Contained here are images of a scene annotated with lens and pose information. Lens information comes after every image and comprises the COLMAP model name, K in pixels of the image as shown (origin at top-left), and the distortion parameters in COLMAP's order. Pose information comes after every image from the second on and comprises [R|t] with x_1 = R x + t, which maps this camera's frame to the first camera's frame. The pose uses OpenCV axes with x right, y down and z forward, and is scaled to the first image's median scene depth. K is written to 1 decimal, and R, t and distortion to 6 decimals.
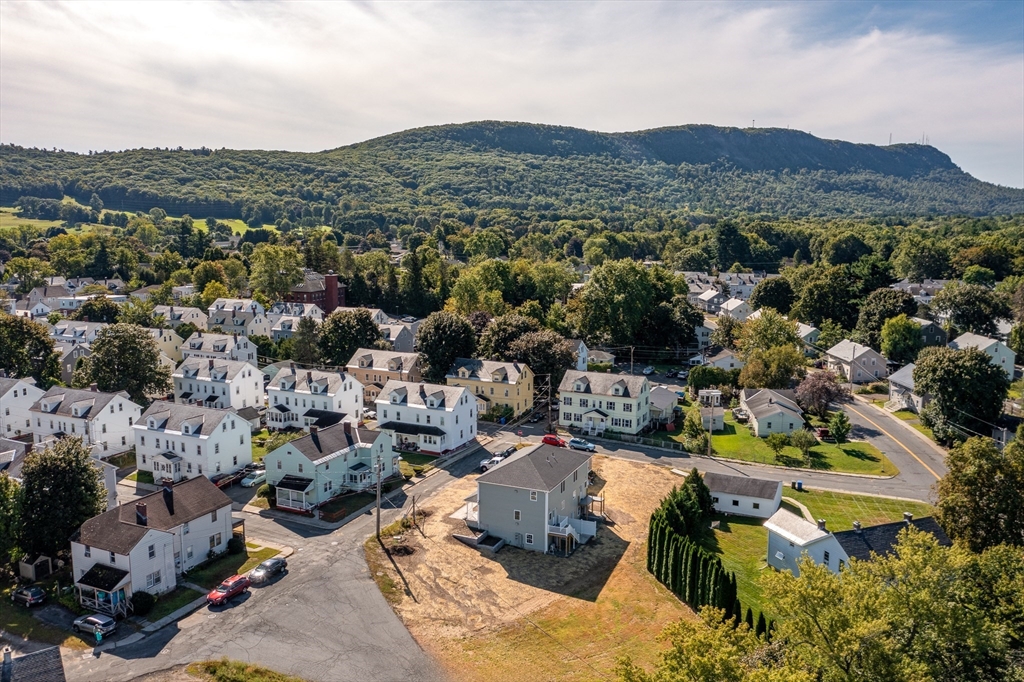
lens RADIAL K [[830.7, 0, 507.5], [0, 830.7, 341.4], [0, 0, 1]] dist [-0.002225, 0.000189]
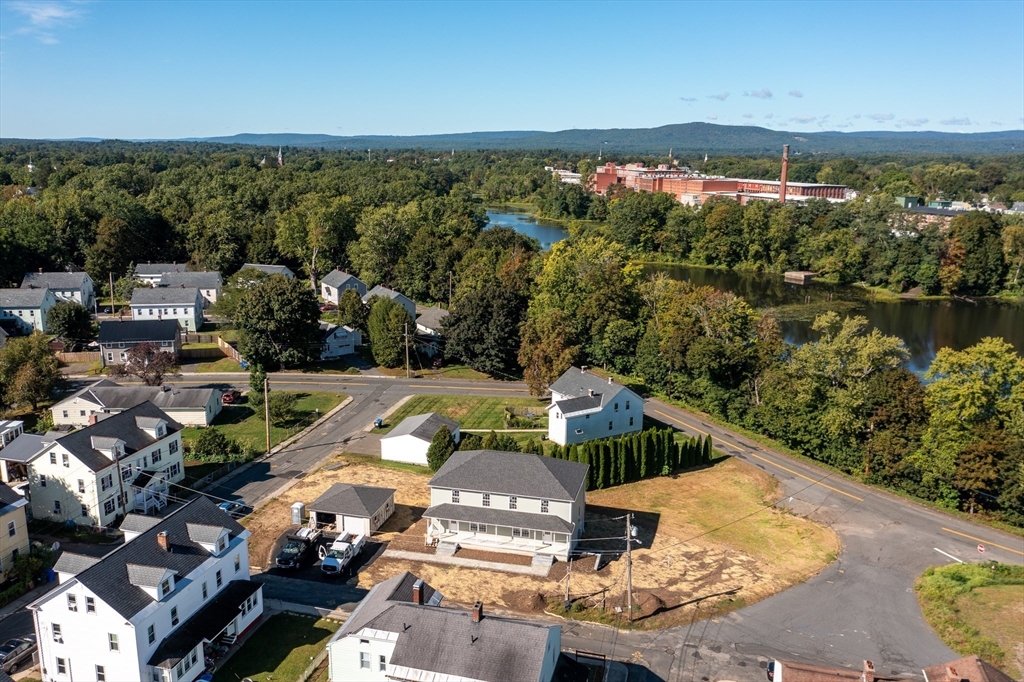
lens RADIAL K [[816.4, 0, 508.8], [0, 816.4, 339.9], [0, 0, 1]] dist [-0.000626, 0.003491]
pose [[-0.179789, -0.226621, 0.957245, -0.579119], [0.144976, 0.956372, 0.253643, -0.148935], [-0.972964, 0.184380, -0.139090, 0.876806]]
